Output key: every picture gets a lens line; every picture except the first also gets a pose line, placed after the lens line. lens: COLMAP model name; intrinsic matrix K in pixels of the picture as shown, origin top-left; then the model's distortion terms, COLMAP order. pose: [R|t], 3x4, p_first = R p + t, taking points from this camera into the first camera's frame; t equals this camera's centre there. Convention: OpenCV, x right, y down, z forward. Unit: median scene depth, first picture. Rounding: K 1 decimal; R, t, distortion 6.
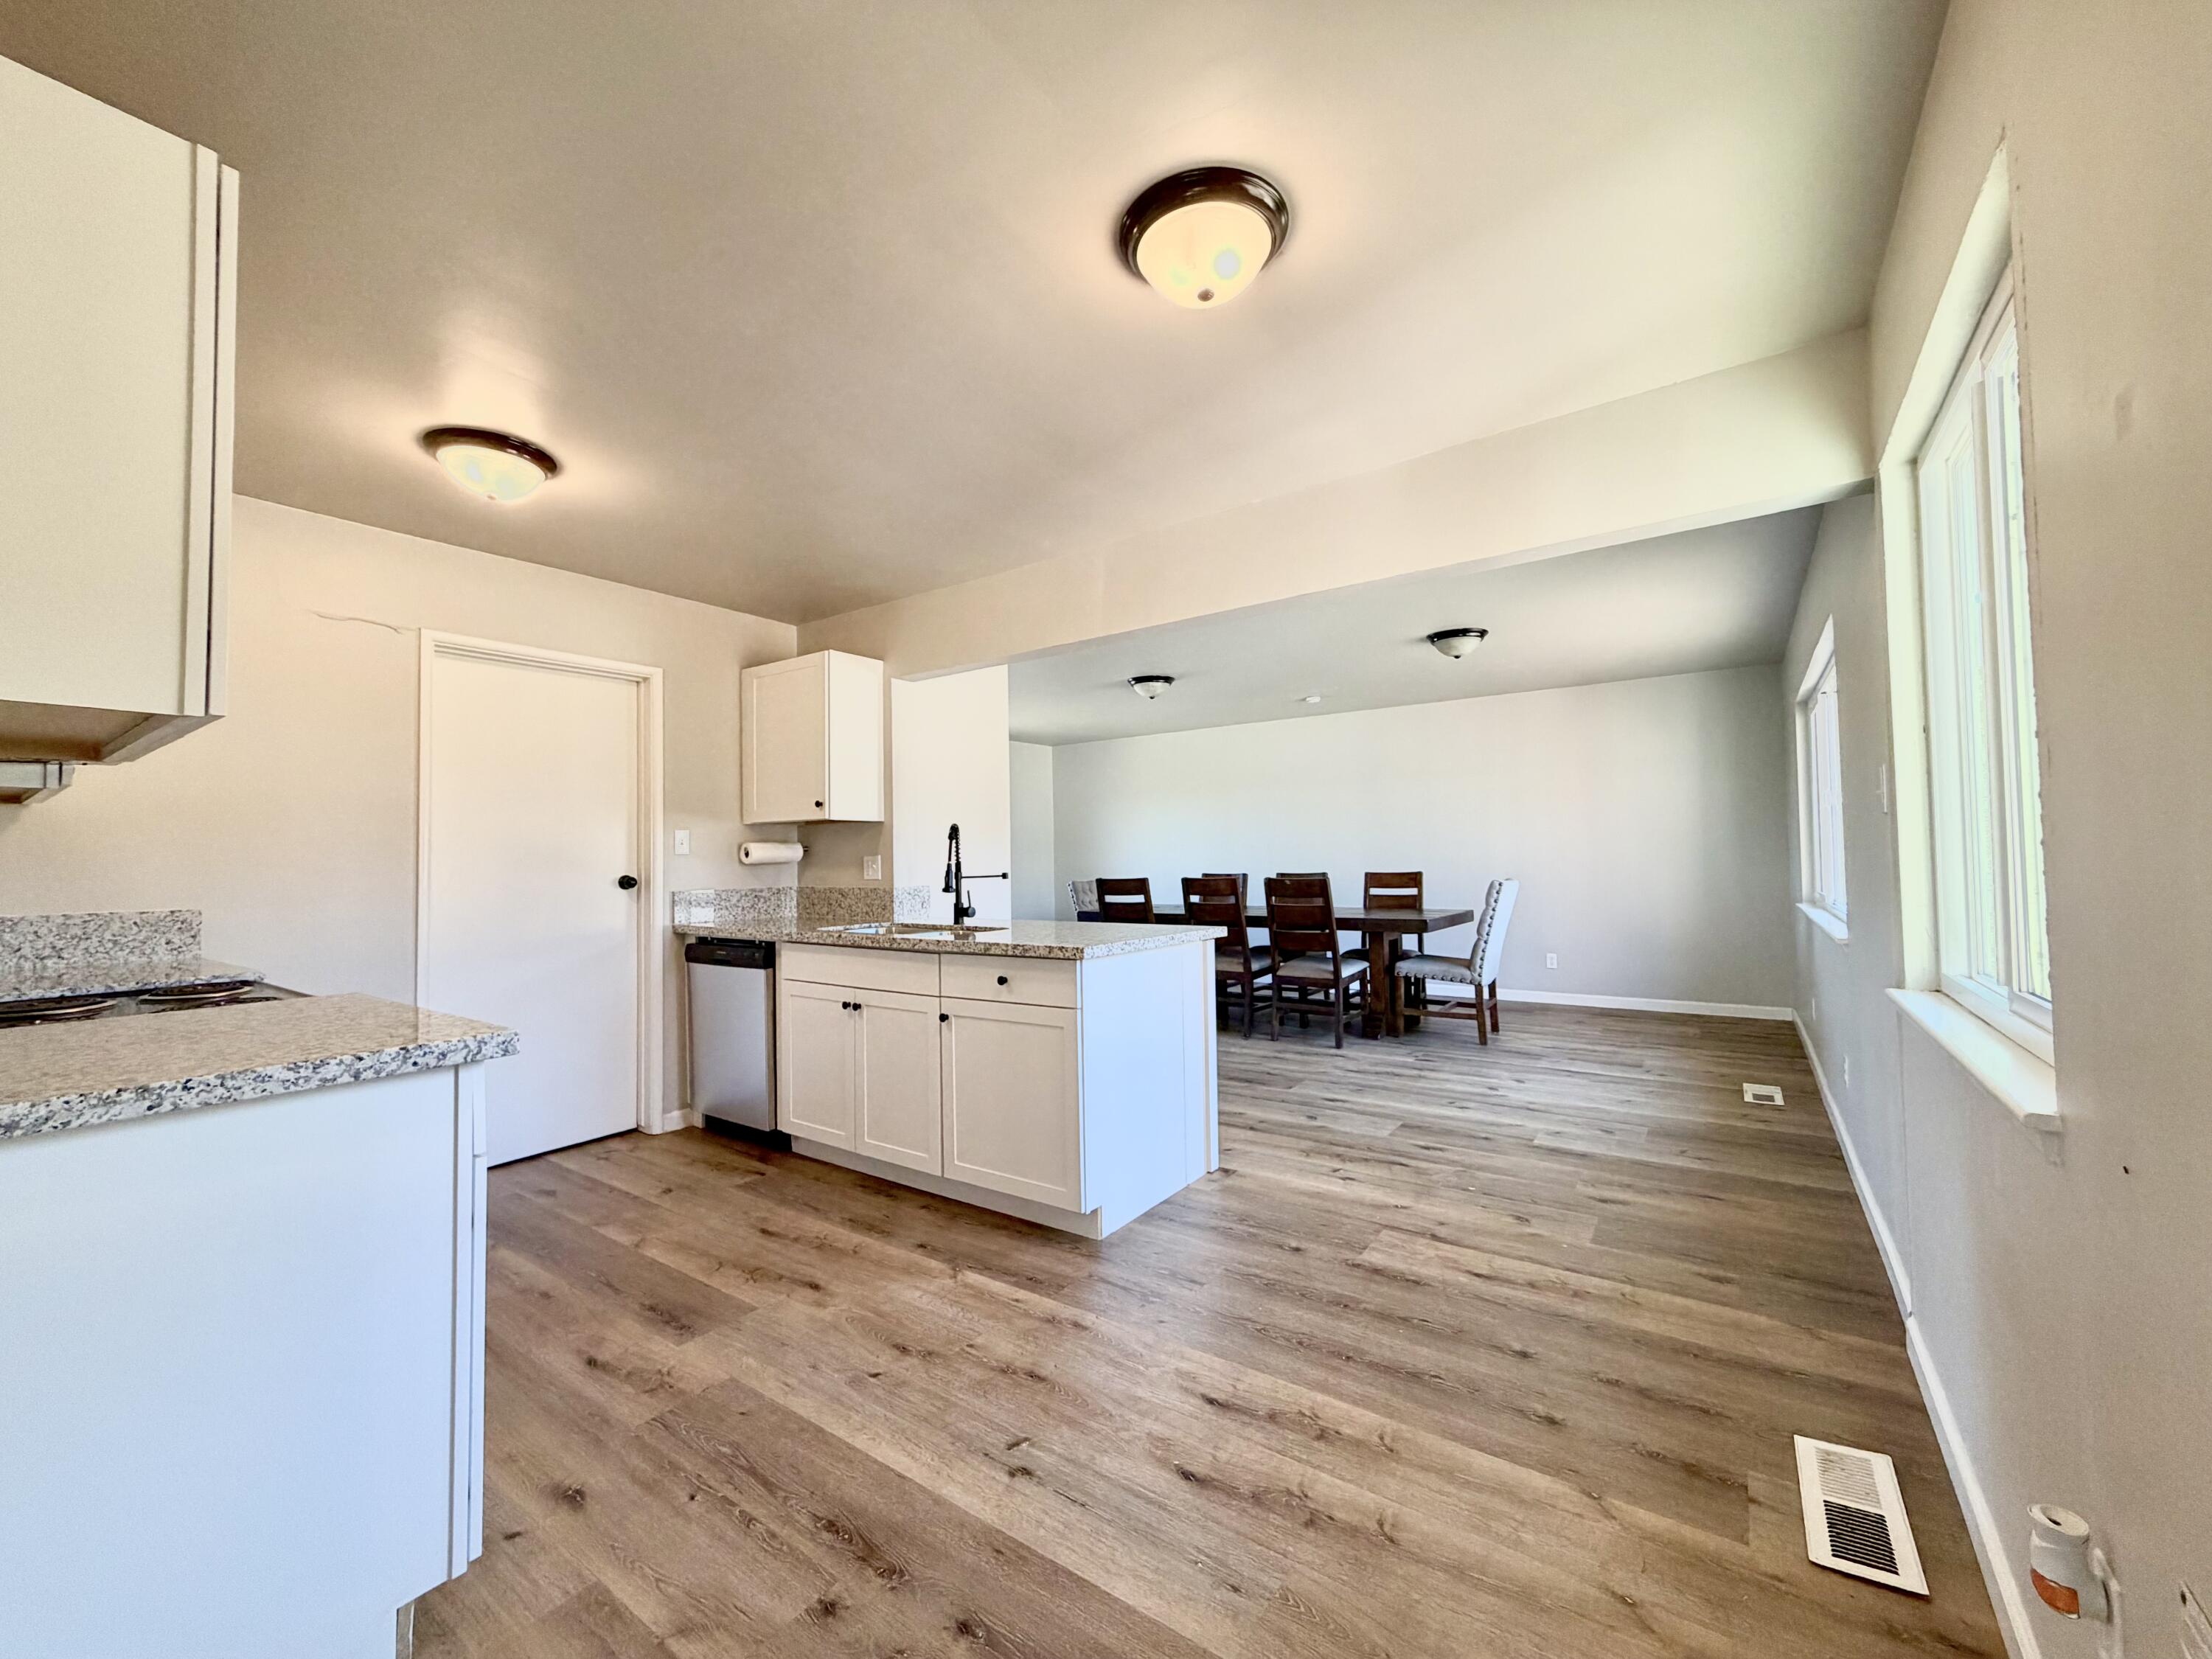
lens RADIAL K [[880.9, 0, 1098.9], [0, 880.9, 831.5], [0, 0, 1]] dist [-0.001309, 0.000249]
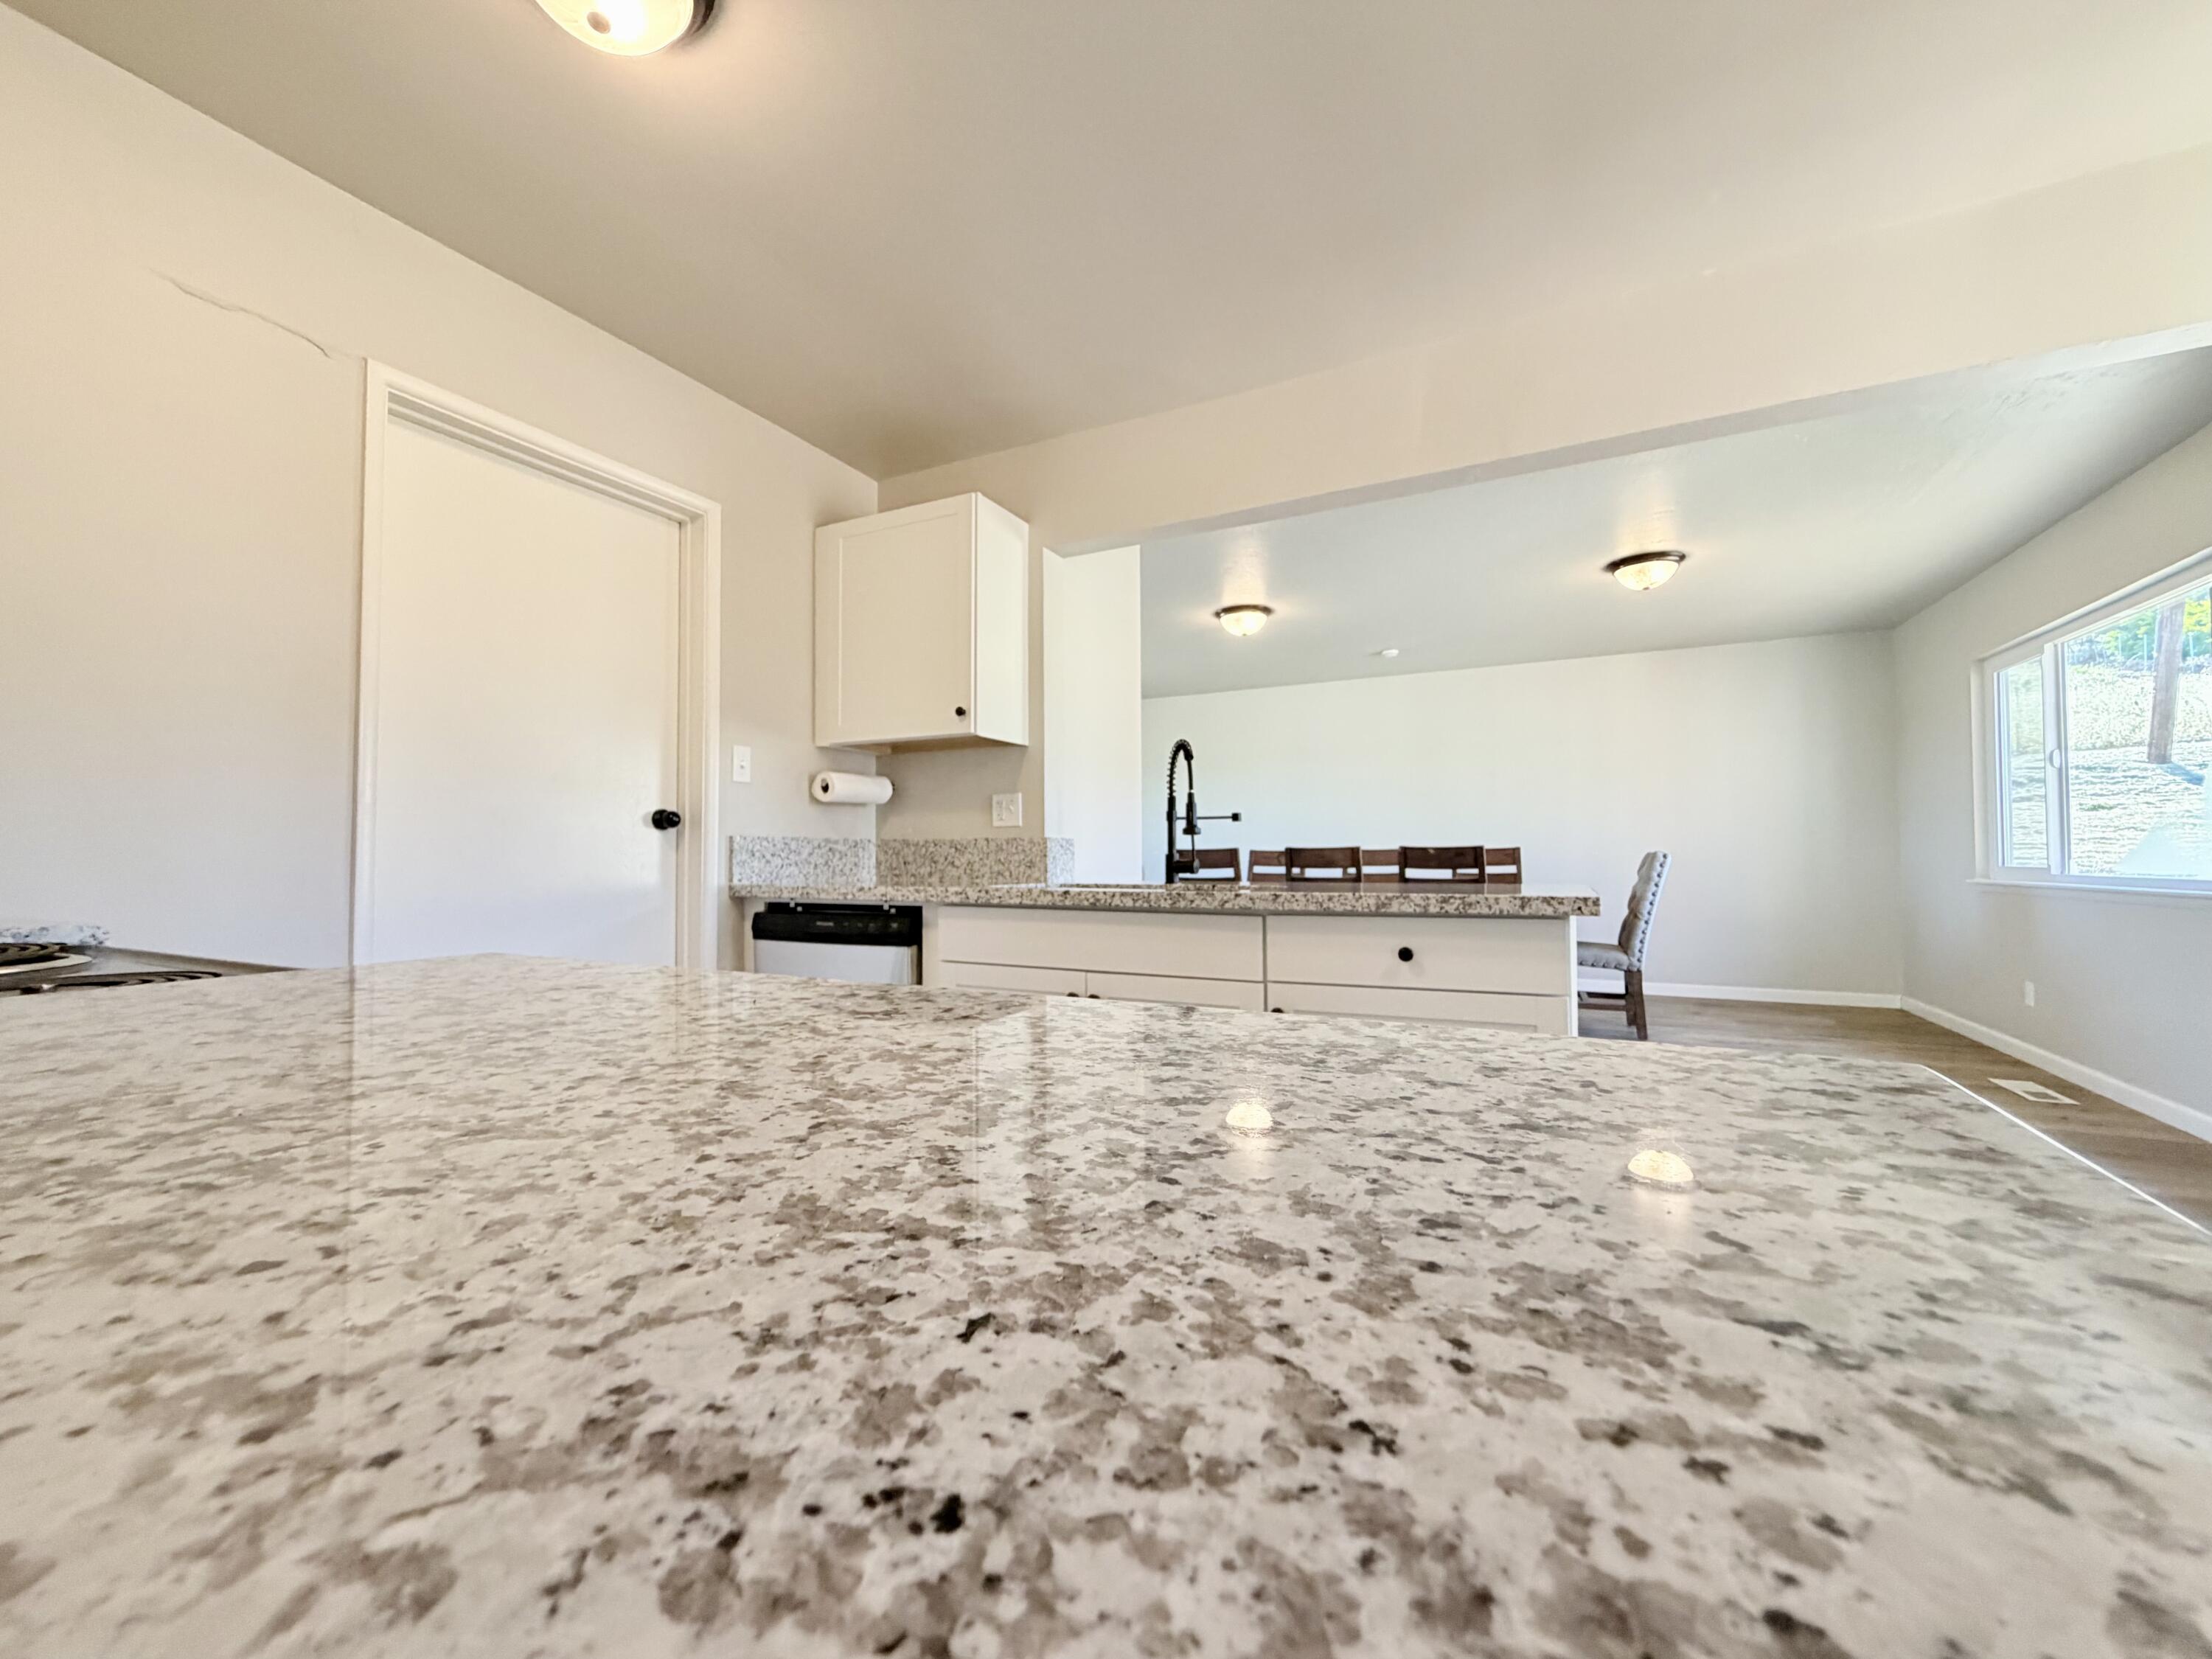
lens RADIAL K [[886.4, 0, 1091.9], [0, 886.4, 833.5], [0, 0, 1]] dist [0.001868, 0.000250]
pose [[0.989740, 0.016152, 0.141967, -0.338407], [-0.016574, 0.999861, 0.001795, 0.067024], [-0.141918, -0.004129, 0.989870, 0.316179]]
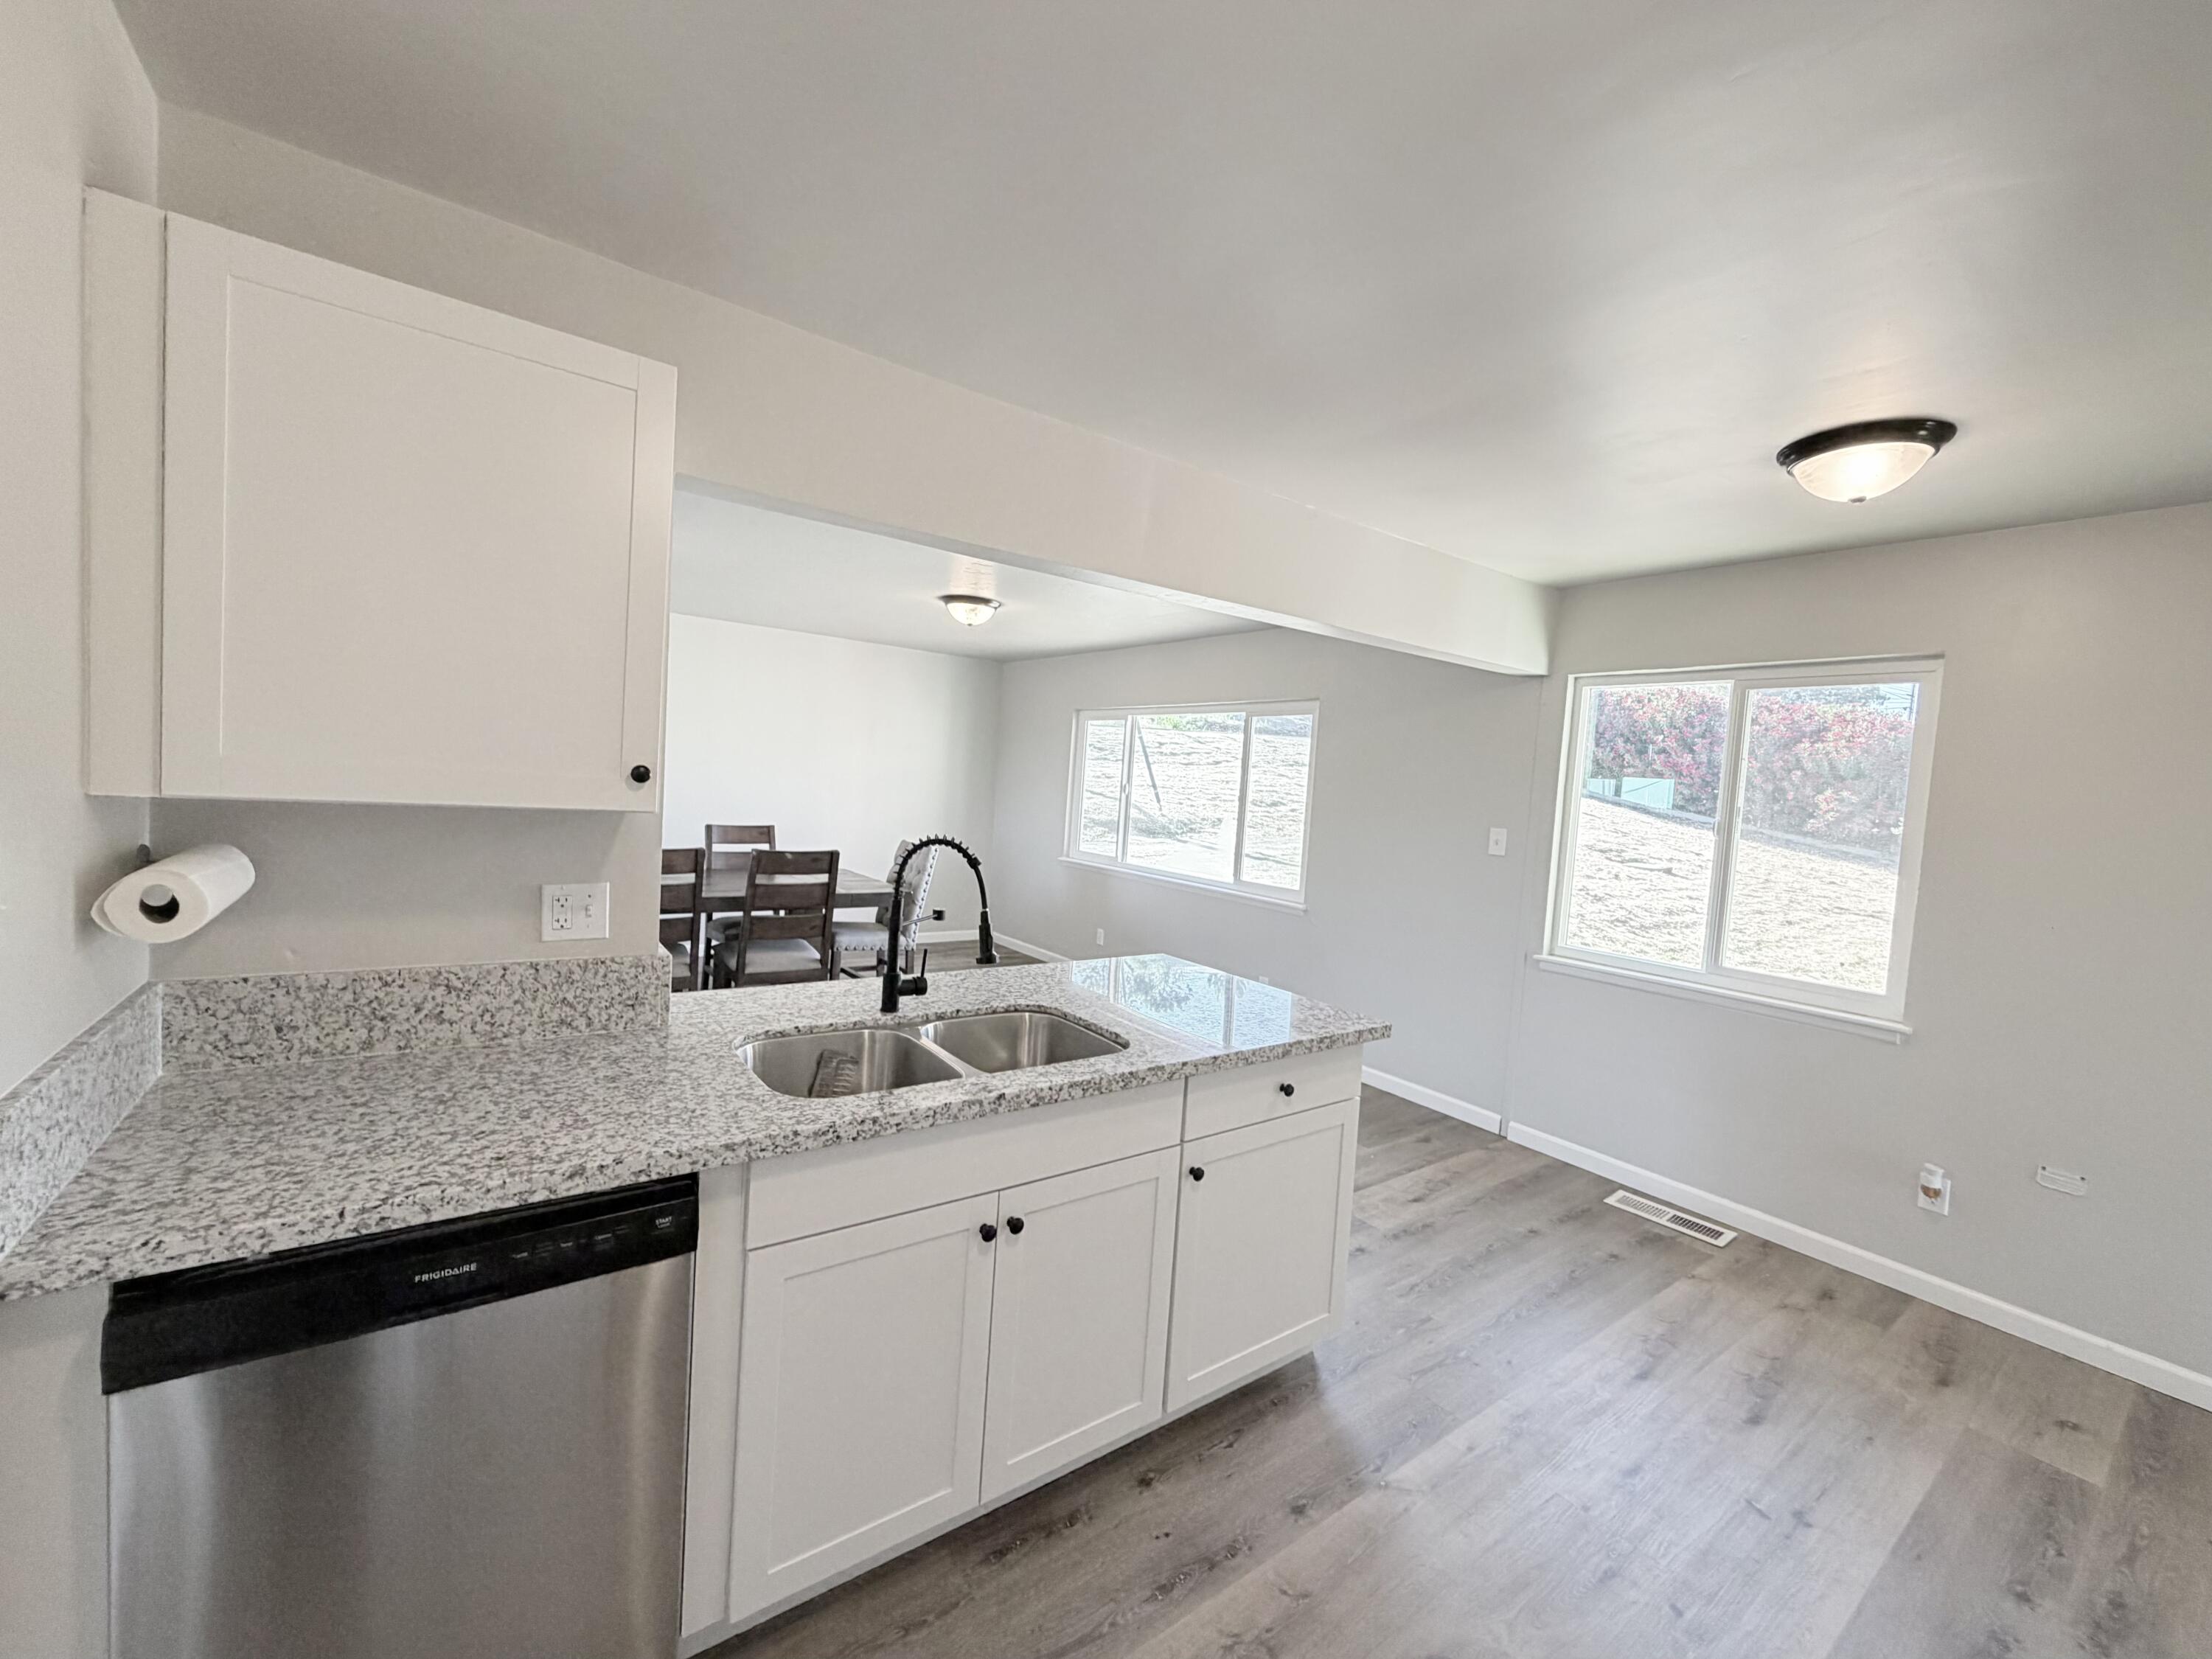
lens RADIAL K [[880.9, 0, 1098.9], [0, 880.9, 831.5], [0, 0, 1]] dist [-0.001309, 0.000249]
pose [[0.317125, -0.018943, 0.948194, -0.664478], [-0.100801, 0.993464, 0.053560, -0.050492], [-0.943011, -0.112564, 0.313143, 0.748478]]
